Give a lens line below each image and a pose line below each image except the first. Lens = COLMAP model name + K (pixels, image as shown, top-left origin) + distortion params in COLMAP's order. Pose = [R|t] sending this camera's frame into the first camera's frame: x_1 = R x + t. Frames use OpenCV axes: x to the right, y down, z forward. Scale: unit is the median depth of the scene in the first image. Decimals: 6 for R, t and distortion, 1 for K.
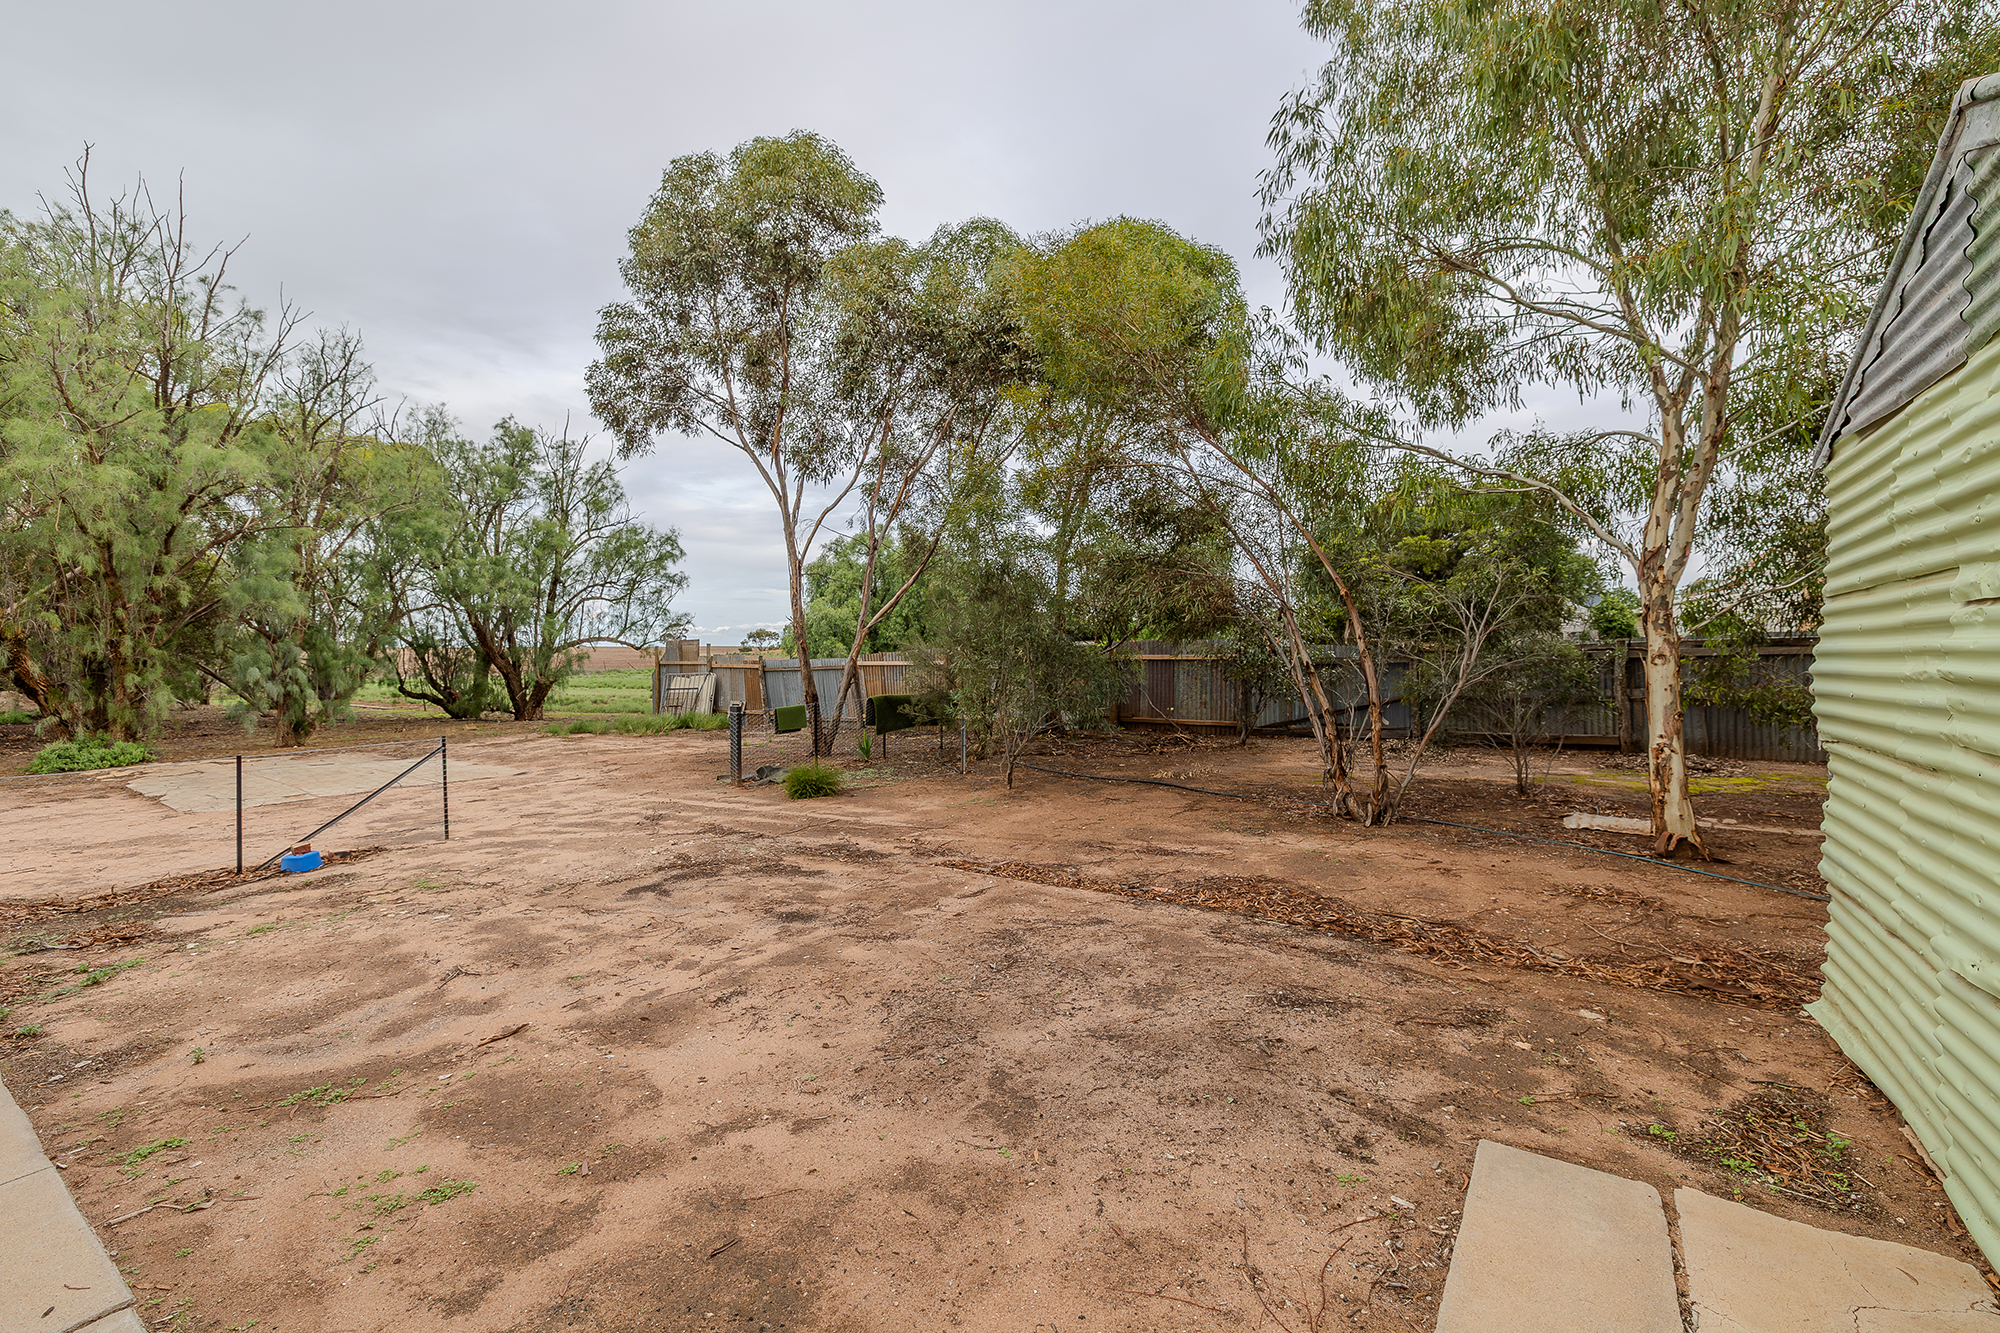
lens RADIAL K [[832.3, 0, 992.9], [0, 832.3, 661.7], [0, 0, 1]] dist [0.001980, 0.000149]
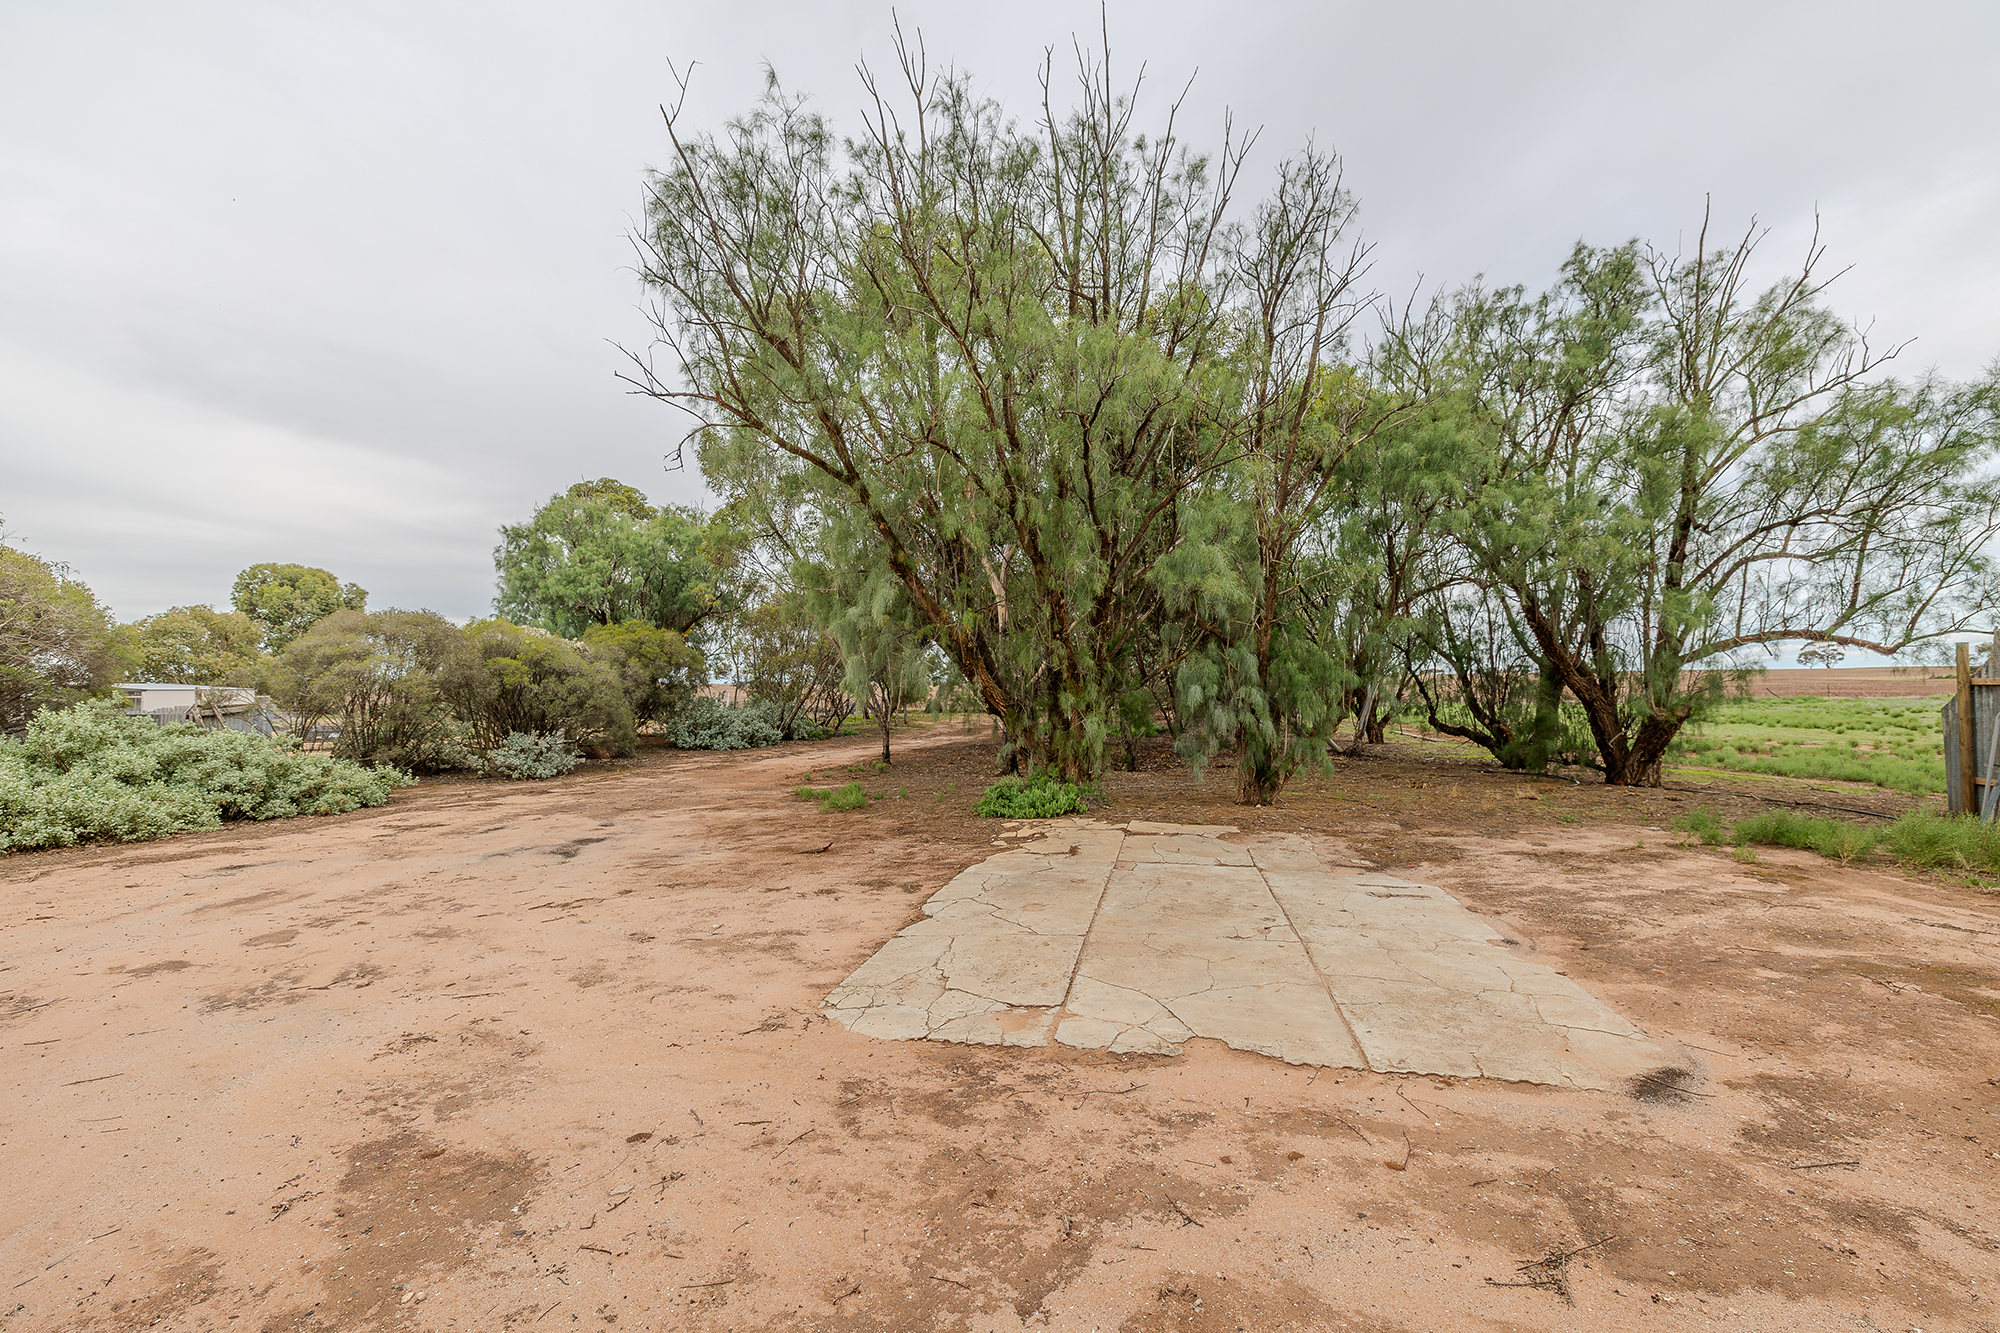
lens RADIAL K [[838.5, 0, 1003.8], [0, 838.5, 662.6], [0, 0, 1]] dist [0.001607, 0.000284]
pose [[0.419957, -0.023847, -0.907231, -0.217126], [-0.004232, 0.999592, -0.028234, 0.005932], [0.907534, 0.015696, 0.419685, 0.371158]]
